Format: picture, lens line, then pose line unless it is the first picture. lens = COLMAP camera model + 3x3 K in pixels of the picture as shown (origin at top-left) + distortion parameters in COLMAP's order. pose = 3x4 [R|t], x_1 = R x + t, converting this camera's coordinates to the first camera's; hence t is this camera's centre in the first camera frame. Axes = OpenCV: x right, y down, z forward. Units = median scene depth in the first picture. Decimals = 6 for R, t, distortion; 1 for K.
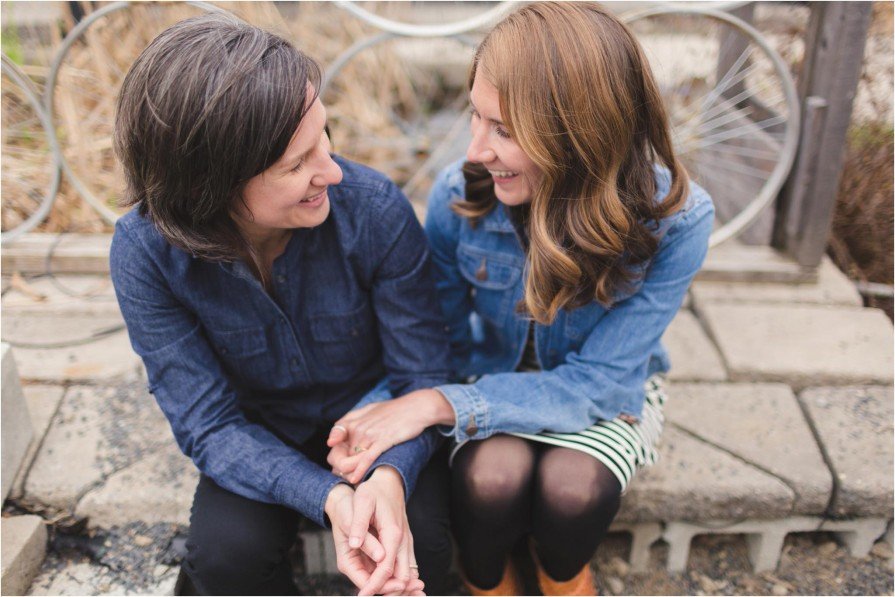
lens RADIAL K [[888.5, 0, 448.1], [0, 888.5, 281.9], [0, 0, 1]] dist [0.004803, -0.000241]
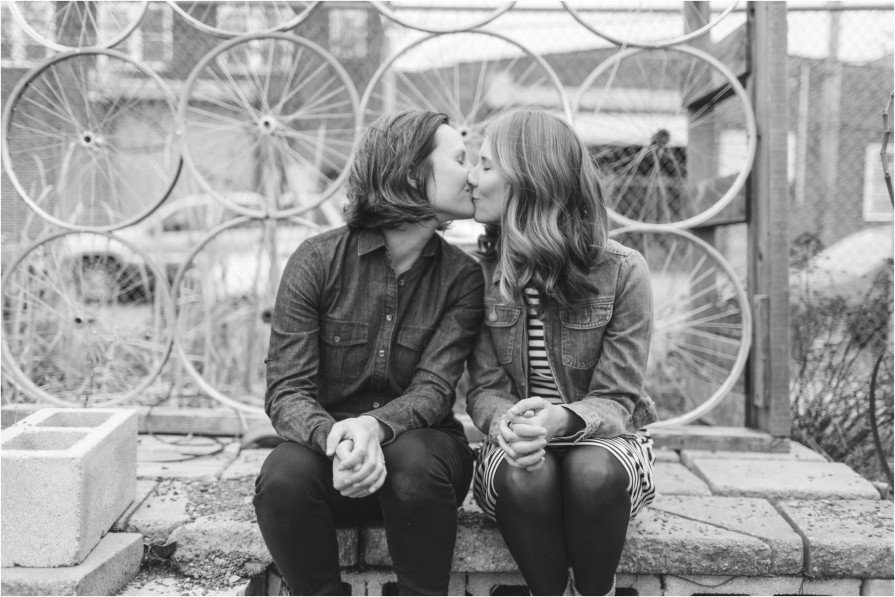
lens RADIAL K [[888.5, 0, 448.1], [0, 888.5, 281.9], [0, 0, 1]] dist [0.004803, -0.000241]
pose [[0.999604, 0.014777, -0.023948, -0.015111], [-0.024013, 0.891602, -0.452183, 0.464447], [0.014670, 0.452579, 0.891604, -0.215858]]
